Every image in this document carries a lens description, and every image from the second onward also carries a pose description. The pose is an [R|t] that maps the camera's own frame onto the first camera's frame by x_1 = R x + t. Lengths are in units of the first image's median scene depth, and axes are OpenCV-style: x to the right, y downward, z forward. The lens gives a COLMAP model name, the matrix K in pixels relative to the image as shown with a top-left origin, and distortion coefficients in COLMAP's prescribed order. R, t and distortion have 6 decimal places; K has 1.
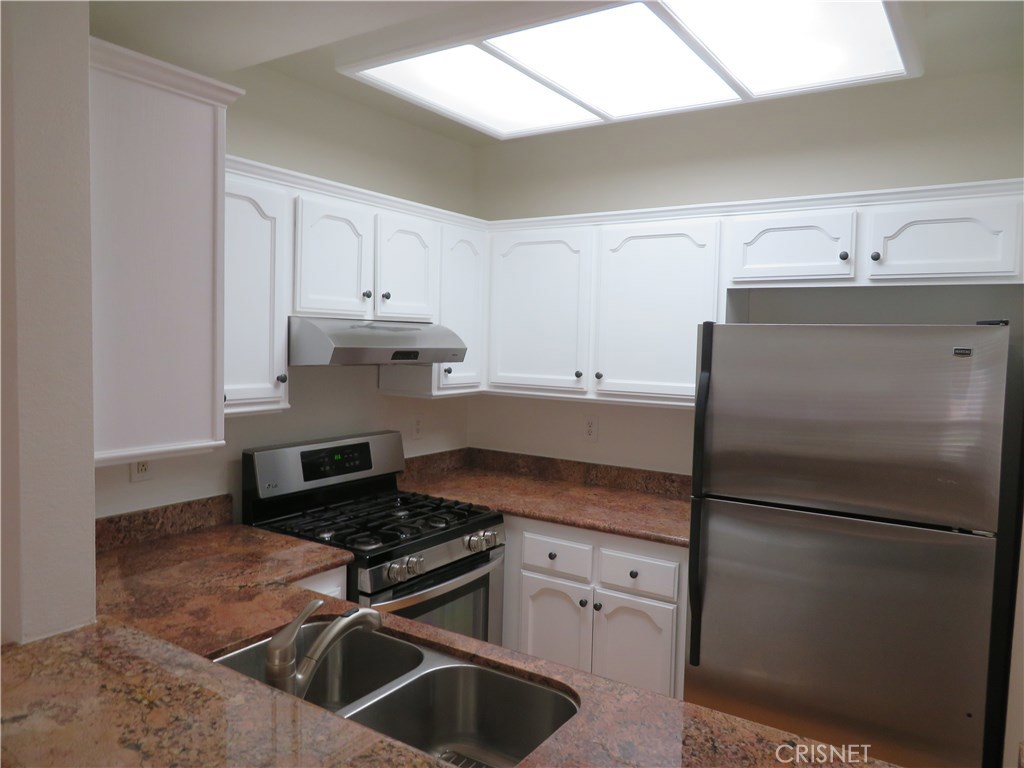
lens RADIAL K [[734.8, 0, 510.7], [0, 734.8, 382.9], [0, 0, 1]] dist [-0.018614, 0.002048]
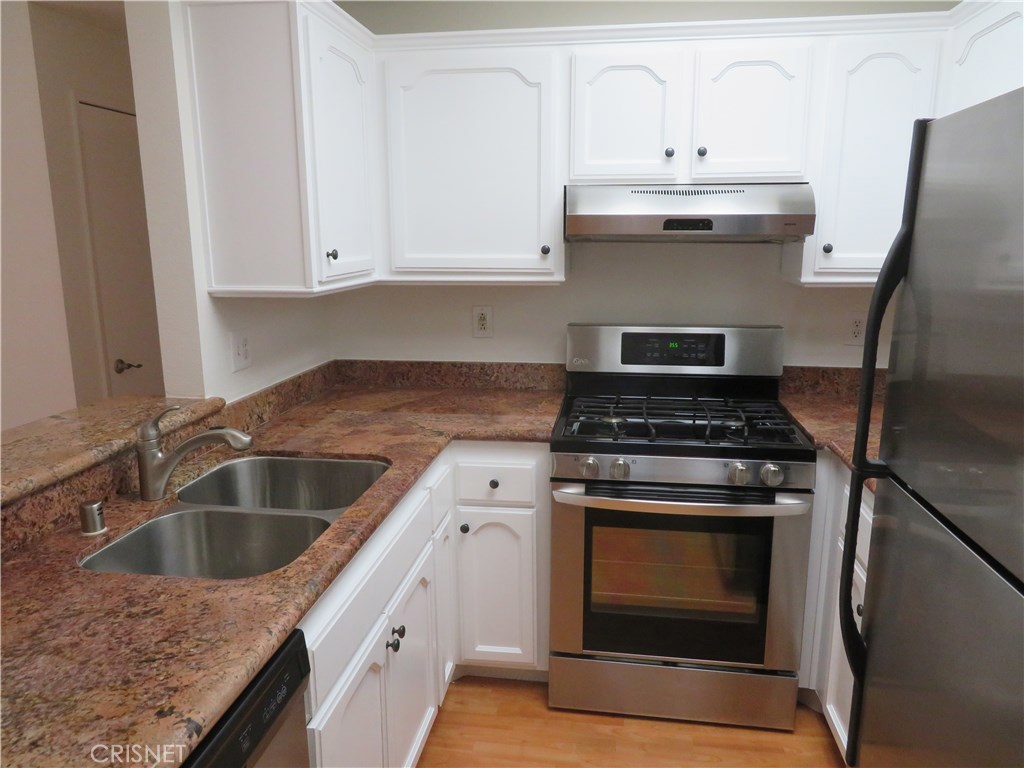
lens RADIAL K [[734.8, 0, 511.5], [0, 734.8, 385.6], [0, 0, 1]] dist [-0.018614, 0.002048]
pose [[0.421929, 0.157866, -0.892779, 0.575886], [-0.042948, 0.987098, 0.154247, 0.023835], [0.905611, -0.026738, 0.423265, 0.518837]]
